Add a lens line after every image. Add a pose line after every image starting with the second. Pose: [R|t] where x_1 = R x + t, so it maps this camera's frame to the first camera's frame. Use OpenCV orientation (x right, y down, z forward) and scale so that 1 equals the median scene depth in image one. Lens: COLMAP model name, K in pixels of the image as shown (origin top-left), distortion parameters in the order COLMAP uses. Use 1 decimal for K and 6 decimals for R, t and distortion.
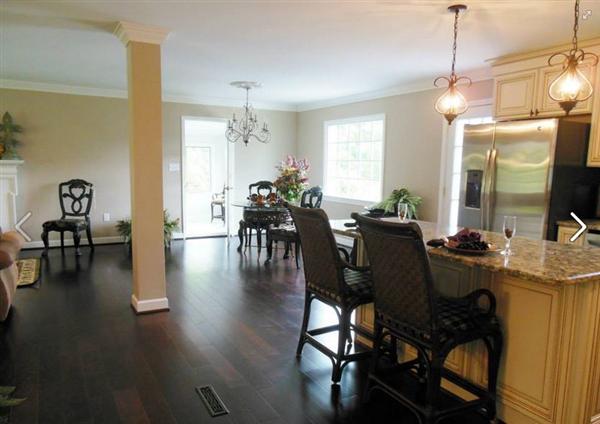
lens RADIAL K [[461.4, 0, 302.0], [0, 461.4, 218.5], [0, 0, 1]] dist [-0.057683, 0.088037]
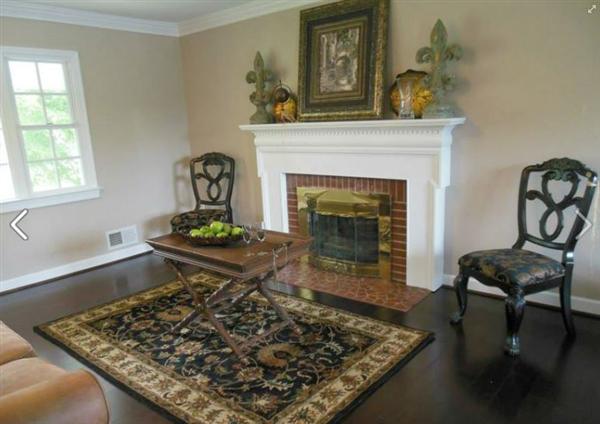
lens RADIAL K [[459.4, 0, 309.9], [0, 459.4, 219.6], [0, 0, 1]] dist [-0.023985, 0.004401]
pose [[0.362975, 0.173327, -0.915536, -0.197503], [-0.060968, 0.984860, 0.162279, -0.088496], [0.929802, -0.003085, 0.368047, 0.664974]]
